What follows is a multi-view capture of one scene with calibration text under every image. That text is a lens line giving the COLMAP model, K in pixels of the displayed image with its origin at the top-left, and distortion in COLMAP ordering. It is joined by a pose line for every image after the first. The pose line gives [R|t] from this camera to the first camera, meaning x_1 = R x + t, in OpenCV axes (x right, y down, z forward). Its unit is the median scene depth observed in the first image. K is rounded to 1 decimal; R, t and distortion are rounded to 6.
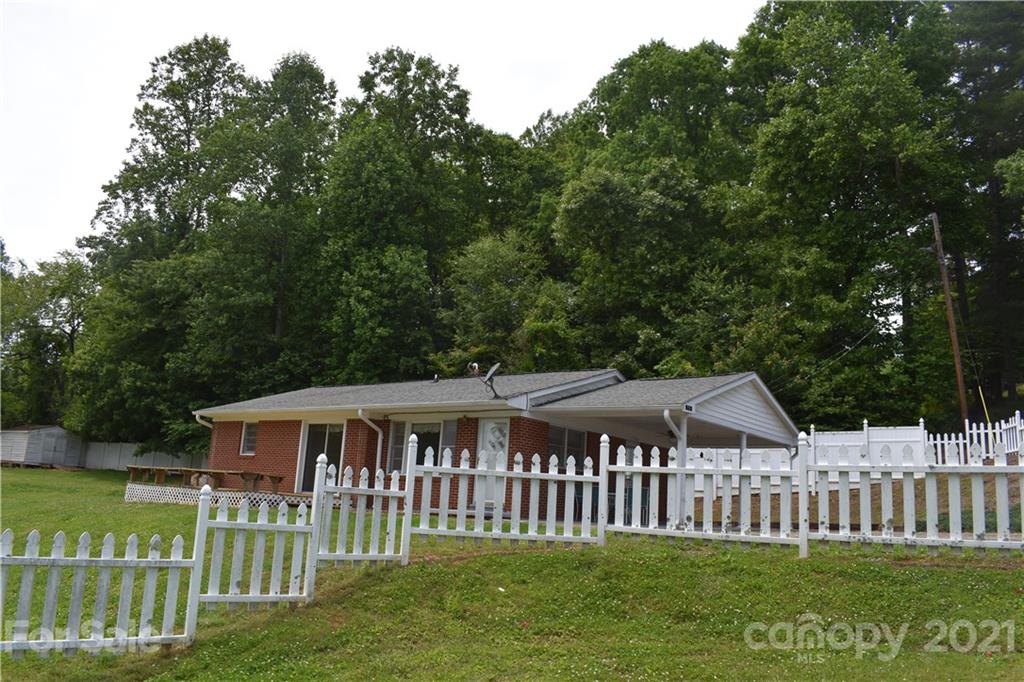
lens RADIAL K [[800.9, 0, 513.9], [0, 800.9, 338.5], [0, 0, 1]] dist [-0.093389, 0.010705]
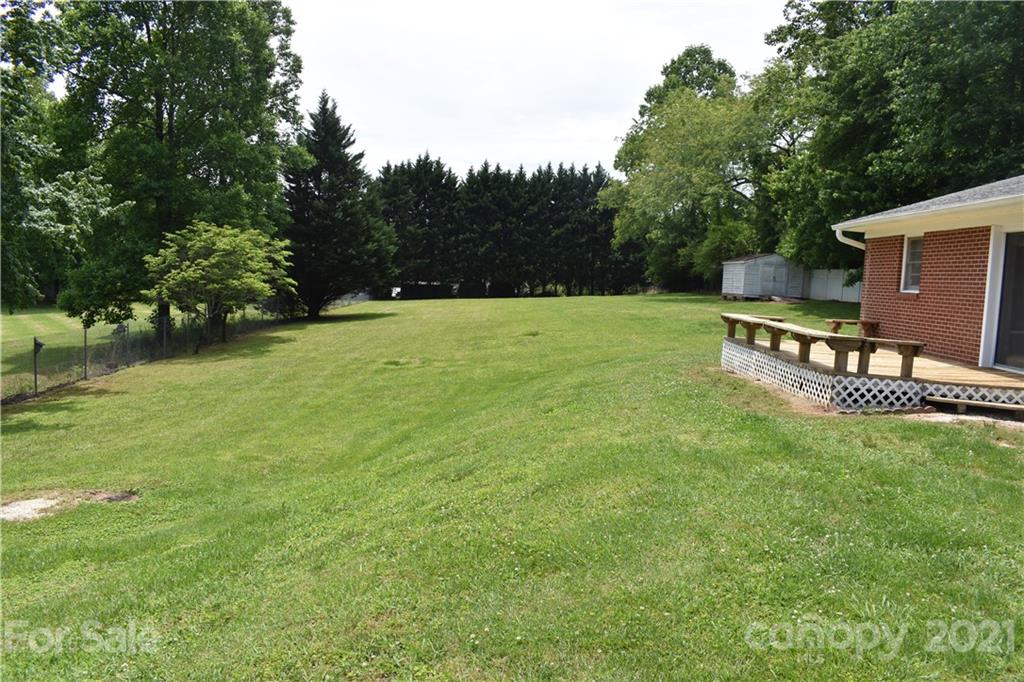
lens RADIAL K [[800.9, 0, 513.9], [0, 800.9, 338.5], [0, 0, 1]] dist [-0.093389, 0.010705]
pose [[0.589245, 0.035416, -0.807178, -0.025789], [0.149111, 0.977111, 0.151723, 0.030682], [0.794076, -0.209761, 0.570477, 0.269672]]
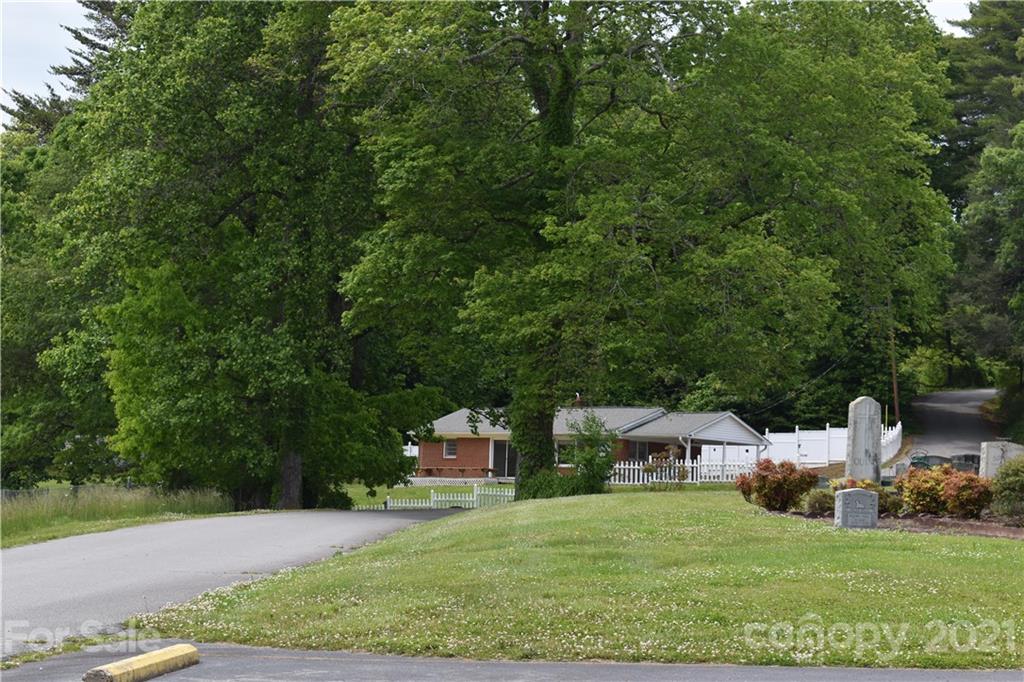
lens RADIAL K [[2298.6, 0, 510.0], [0, 2298.6, 343.6], [0, 0, 1]] dist [0.069413, 0.111115]
pose [[0.999392, -0.029509, 0.018591, -0.183760], [0.026883, 0.991354, 0.128431, -0.455938], [-0.022220, -0.127853, 0.991544, -2.427546]]
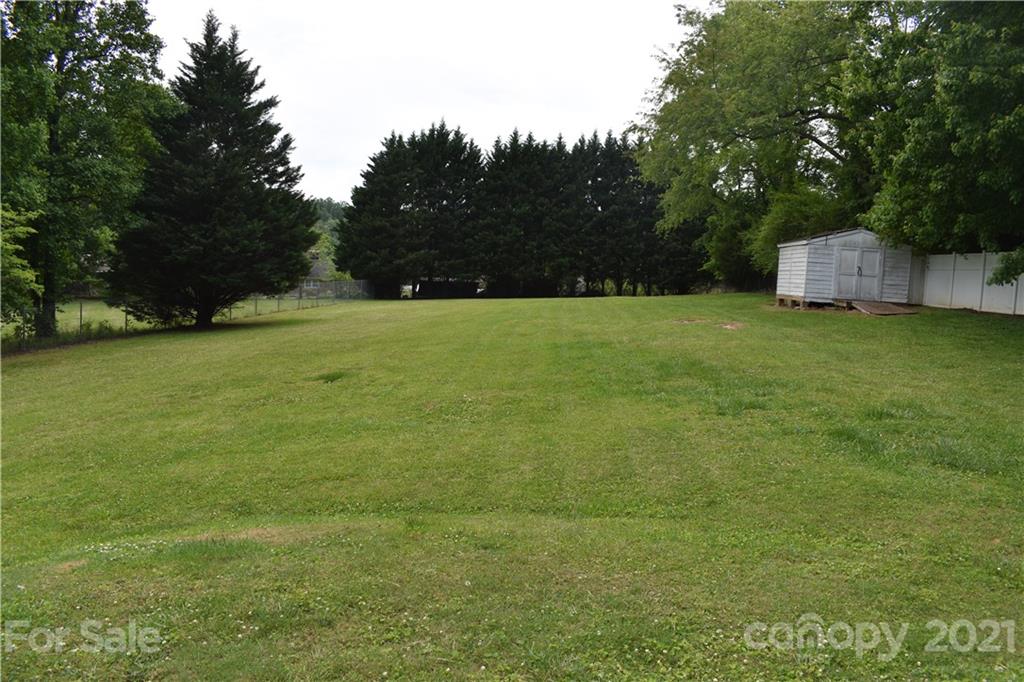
lens RADIAL K [[796.7, 0, 512.7], [0, 796.7, 337.7], [0, 0, 1]] dist [-0.095573, 0.015673]
pose [[0.468820, 0.043690, -0.882212, -0.288580], [0.157847, 0.978555, 0.132344, 0.098812], [0.869075, -0.201300, 0.451870, 0.682155]]
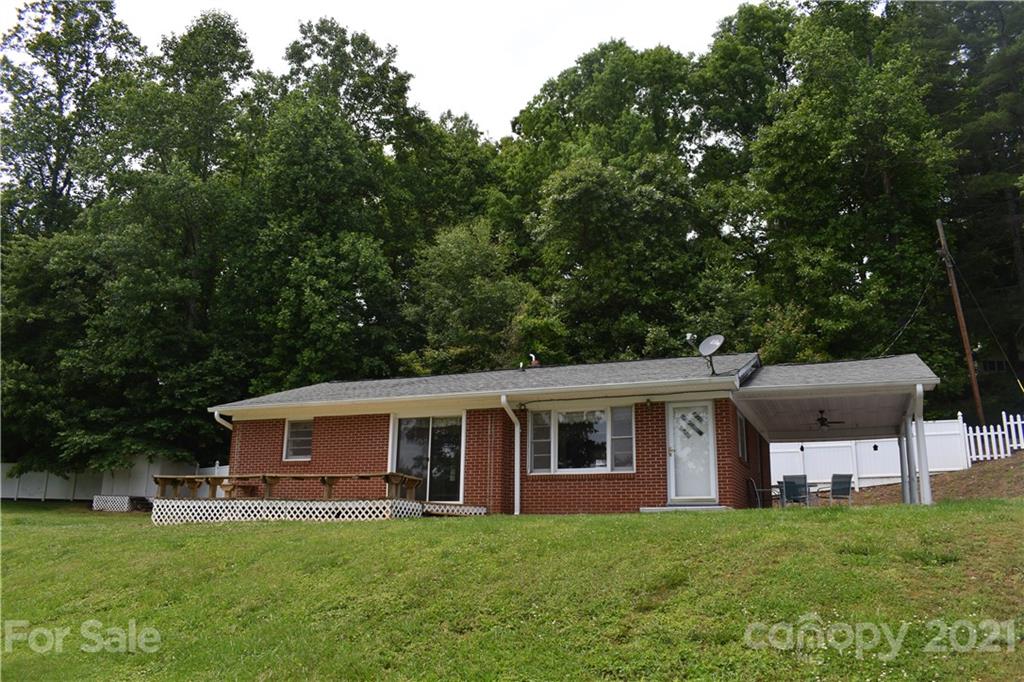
lens RADIAL K [[800.9, 0, 513.9], [0, 800.9, 338.5], [0, 0, 1]] dist [-0.093389, 0.010705]
pose [[0.965123, 0.019496, 0.261070, -0.211690], [-0.011379, 0.999405, -0.032568, 0.030154], [-0.261549, 0.028462, 0.964770, 0.105774]]
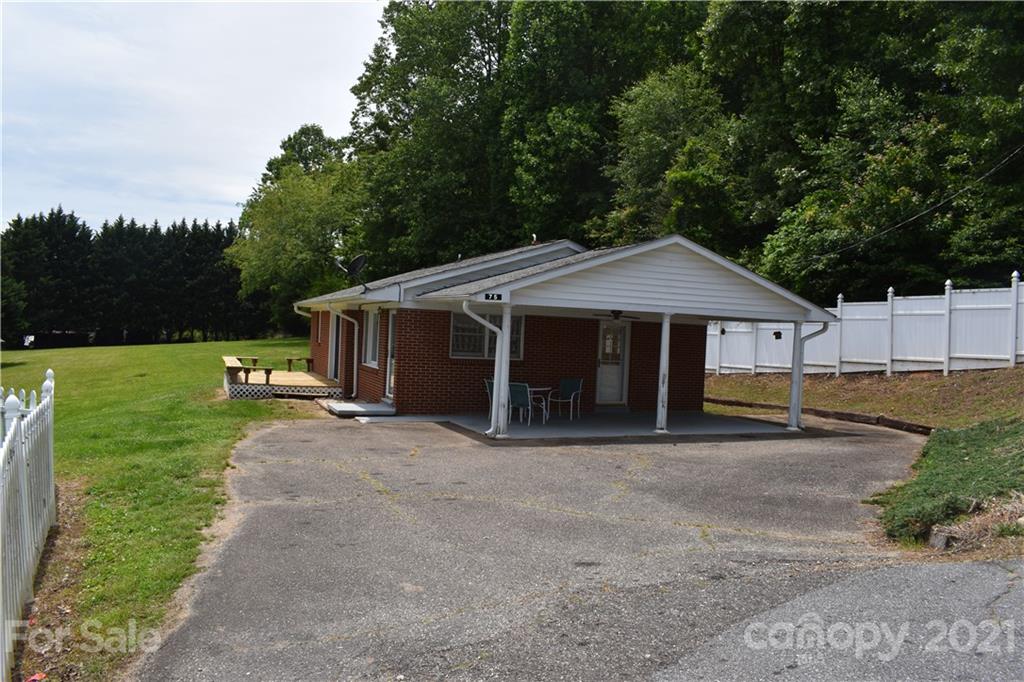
lens RADIAL K [[796.7, 0, 512.7], [0, 796.7, 337.7], [0, 0, 1]] dist [-0.095573, 0.015673]
pose [[0.862286, -0.022668, -0.505914, 0.279792], [0.117937, 0.980519, 0.157079, 0.000552], [0.492498, -0.195113, 0.848161, 0.128724]]
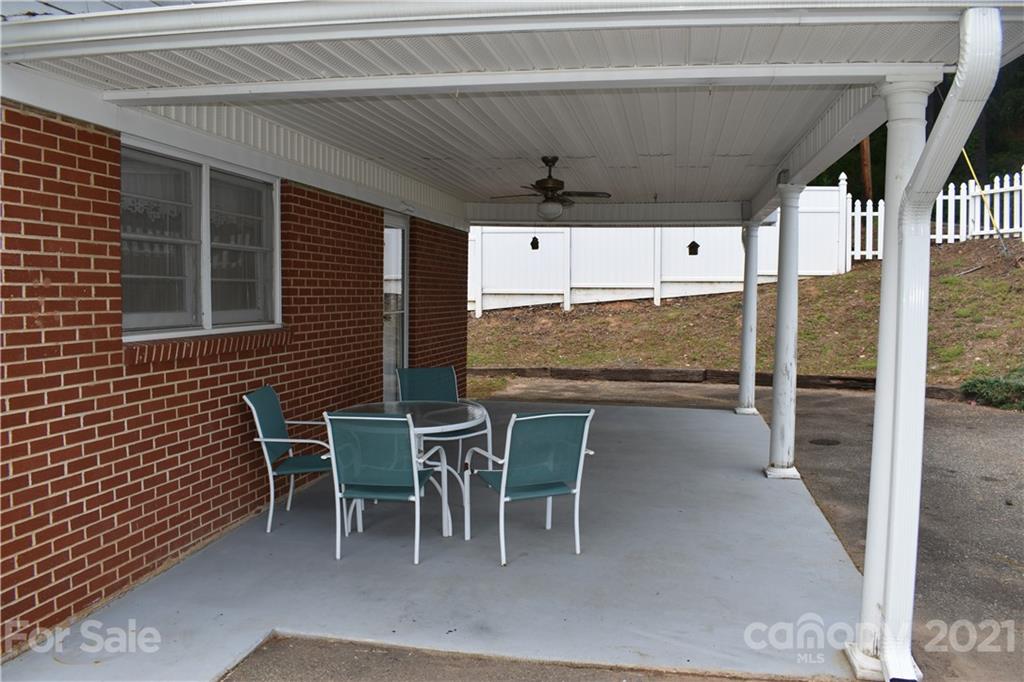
lens RADIAL K [[796.7, 0, 512.7], [0, 796.7, 337.7], [0, 0, 1]] dist [-0.095573, 0.015673]
pose [[0.893574, -0.081106, 0.441529, 0.020692], [-0.048696, 0.960227, 0.274941, 0.047912], [-0.446267, -0.267181, 0.854084, 0.383791]]
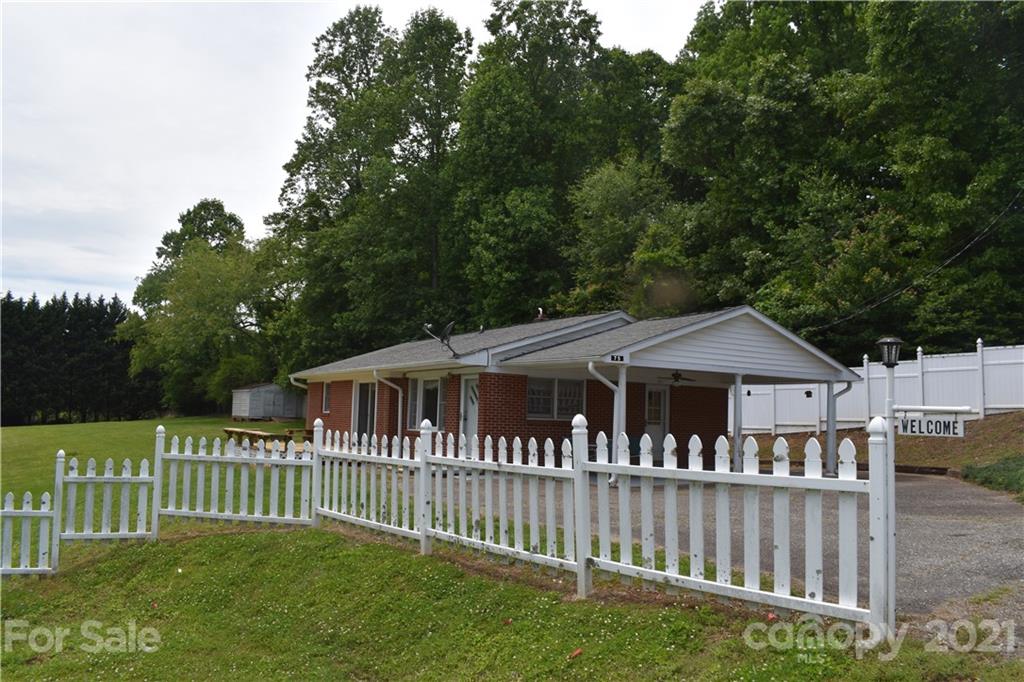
lens RADIAL K [[800.9, 0, 513.9], [0, 800.9, 338.5], [0, 0, 1]] dist [-0.093389, 0.010705]
pose [[0.937676, -0.070692, -0.340244, 0.181460], [0.102996, 0.991633, 0.077816, -0.008564], [0.331896, -0.108010, 0.937112, 0.040139]]
